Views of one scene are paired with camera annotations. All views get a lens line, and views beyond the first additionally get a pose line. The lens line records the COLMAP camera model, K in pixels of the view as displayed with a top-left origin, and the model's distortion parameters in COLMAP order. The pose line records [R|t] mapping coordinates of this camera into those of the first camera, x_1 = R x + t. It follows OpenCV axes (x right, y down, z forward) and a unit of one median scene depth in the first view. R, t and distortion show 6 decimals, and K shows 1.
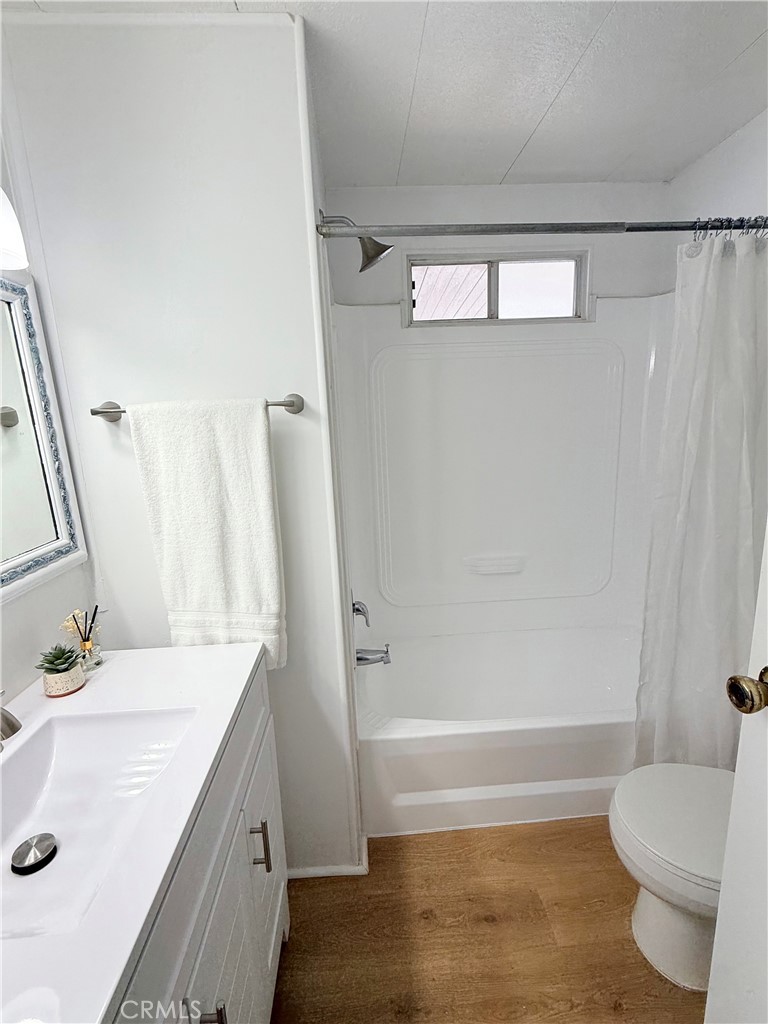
lens RADIAL K [[462.4, 0, 388.2], [0, 462.4, 512.9], [0, 0, 1]] dist [-0.001728, -0.001788]
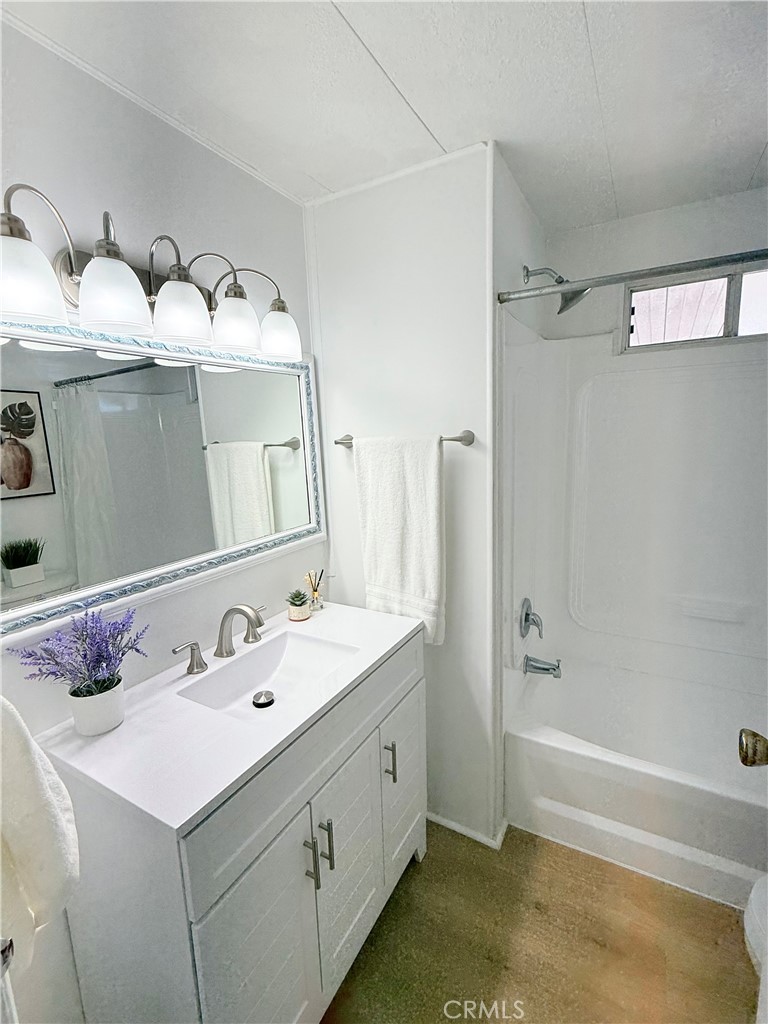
lens RADIAL K [[462.4, 0, 386.2], [0, 462.4, 516.3], [0, 0, 1]] dist [-0.001728, -0.001788]
pose [[0.843423, 0.106970, -0.526493, 0.301261], [-0.112869, 0.993388, 0.021020, -0.027083], [0.525260, 0.041696, 0.849919, -0.176346]]
